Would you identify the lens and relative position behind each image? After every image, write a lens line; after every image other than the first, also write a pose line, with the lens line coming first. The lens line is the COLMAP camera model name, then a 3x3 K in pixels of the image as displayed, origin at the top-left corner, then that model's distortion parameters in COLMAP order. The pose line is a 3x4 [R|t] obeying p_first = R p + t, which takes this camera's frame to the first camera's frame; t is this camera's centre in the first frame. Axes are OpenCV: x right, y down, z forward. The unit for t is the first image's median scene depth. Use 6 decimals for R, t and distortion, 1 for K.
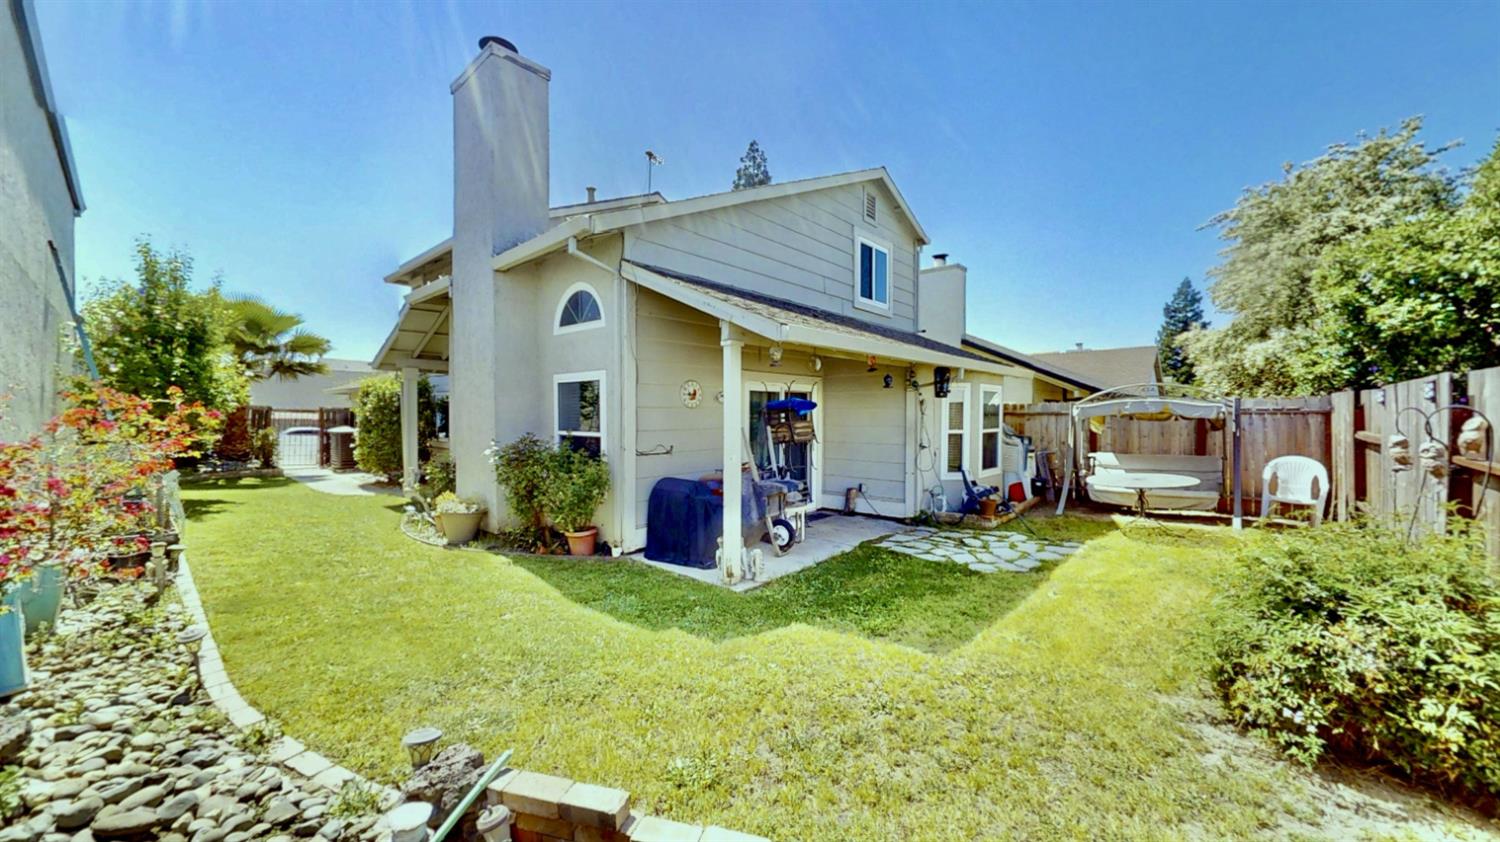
lens RADIAL K [[540.6, 0, 750.0], [0, 540.6, 421.0], [0, 0, 1]] dist [0.000371, 0.000063]
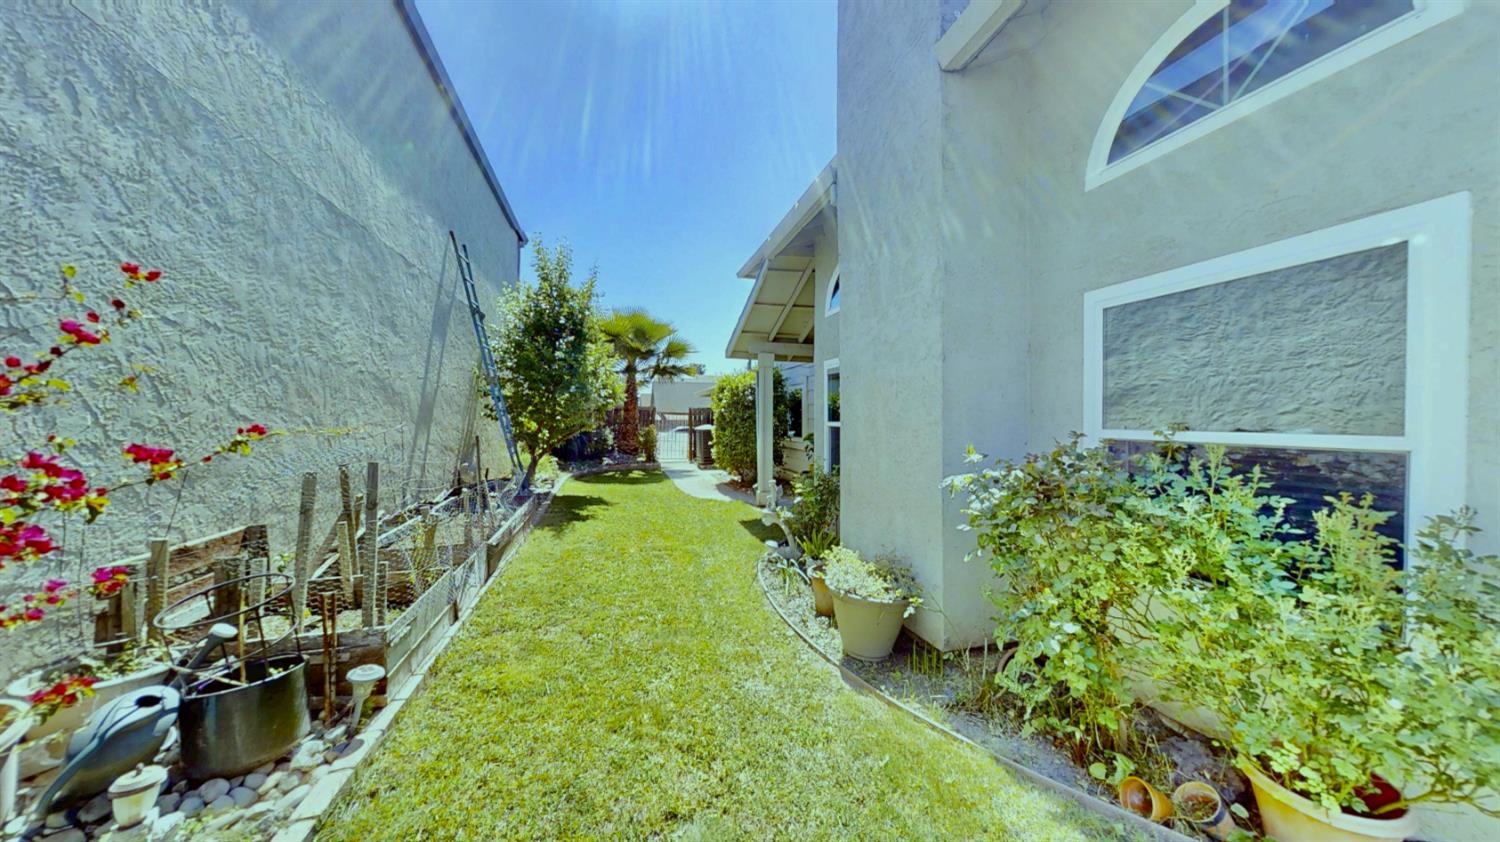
lens RADIAL K [[540.6, 0, 750.0], [0, 540.6, 421.0], [0, 0, 1]] dist [0.000371, 0.000063]
pose [[0.841984, -0.006635, -0.539461, -0.152864], [0.009134, 0.999956, 0.001958, 0.004086], [0.539425, -0.006576, 0.842008, 0.223240]]
